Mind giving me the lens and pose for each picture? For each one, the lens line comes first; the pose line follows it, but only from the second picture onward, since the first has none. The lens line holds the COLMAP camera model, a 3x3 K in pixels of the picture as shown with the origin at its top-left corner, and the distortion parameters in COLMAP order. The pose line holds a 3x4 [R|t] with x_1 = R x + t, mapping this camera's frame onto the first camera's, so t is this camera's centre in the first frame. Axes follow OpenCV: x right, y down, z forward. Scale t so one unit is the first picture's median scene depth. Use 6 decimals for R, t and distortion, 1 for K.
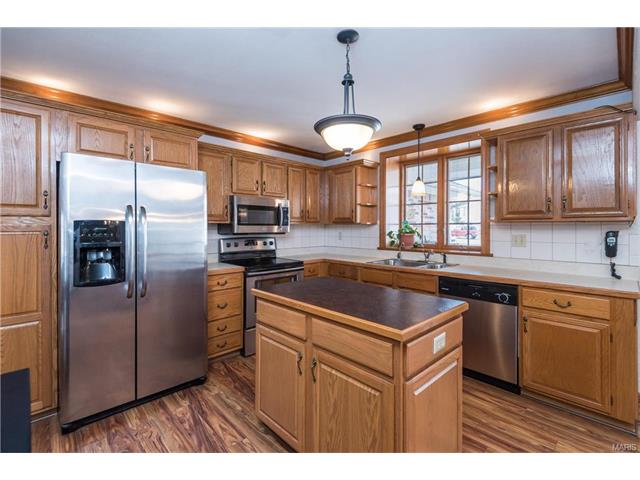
lens RADIAL K [[295.3, 0, 321.8], [0, 295.3, 230.6], [0, 0, 1]] dist [0.015332, -0.010000]
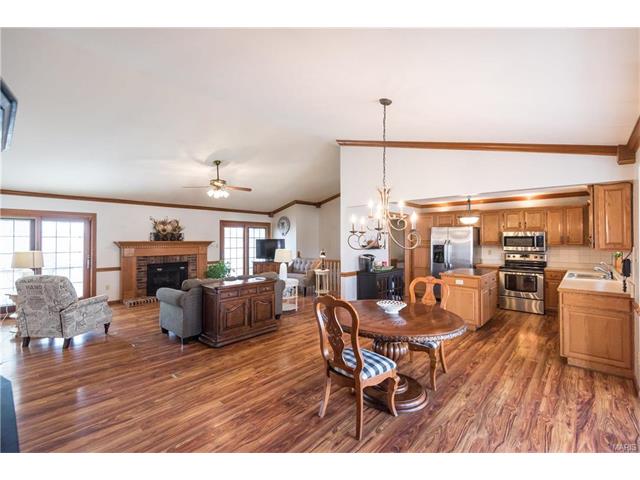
lens RADIAL K [[295.3, 0, 306.9], [0, 295.3, 235.7], [0, 0, 1]] dist [0.015332, -0.010000]
pose [[0.048330, -0.005011, -0.998819, 1.755630], [-0.009007, 0.999945, -0.005453, -0.070704], [0.998791, 0.009260, 0.048283, -0.474281]]
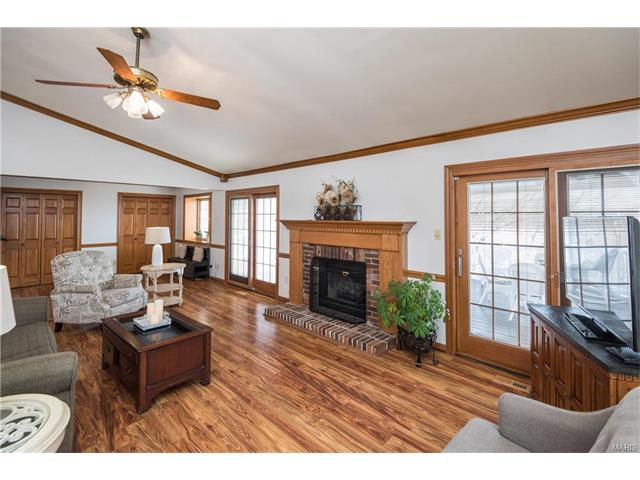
lens RADIAL K [[295.3, 0, 335.2], [0, 295.3, 220.9], [0, 0, 1]] dist [0.015332, -0.010000]
pose [[-0.996891, 0.001072, -0.078785, -0.713395], [-0.000684, 0.999752, 0.022258, -0.056596], [0.078789, 0.022242, -0.996643, -0.127594]]
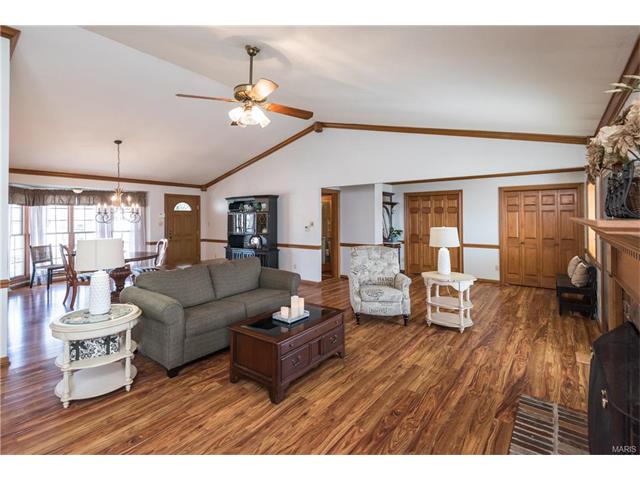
lens RADIAL K [[315.1, 0, 287.7], [0, 315.1, 216.2], [0, 0, 1]] dist [0.000747, -0.005086]
pose [[-0.103693, 0.006652, 0.994587, -1.238008], [0.015822, 0.999862, -0.005037, -0.039892], [-0.994484, 0.015214, -0.103784, -0.984608]]
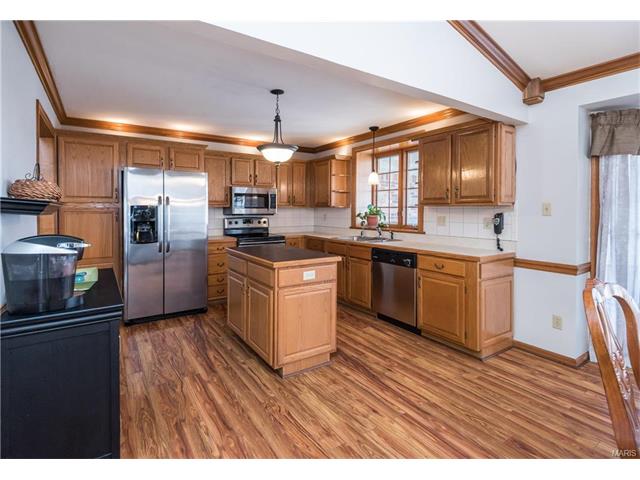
lens RADIAL K [[315.1, 0, 300.4], [0, 315.1, 218.2], [0, 0, 1]] dist [0.000747, -0.005086]
pose [[0.978210, 0.007432, -0.207486, 0.326359], [-0.003979, 0.999847, 0.017053, 0.001671], [0.207581, -0.015855, 0.978089, -0.375168]]
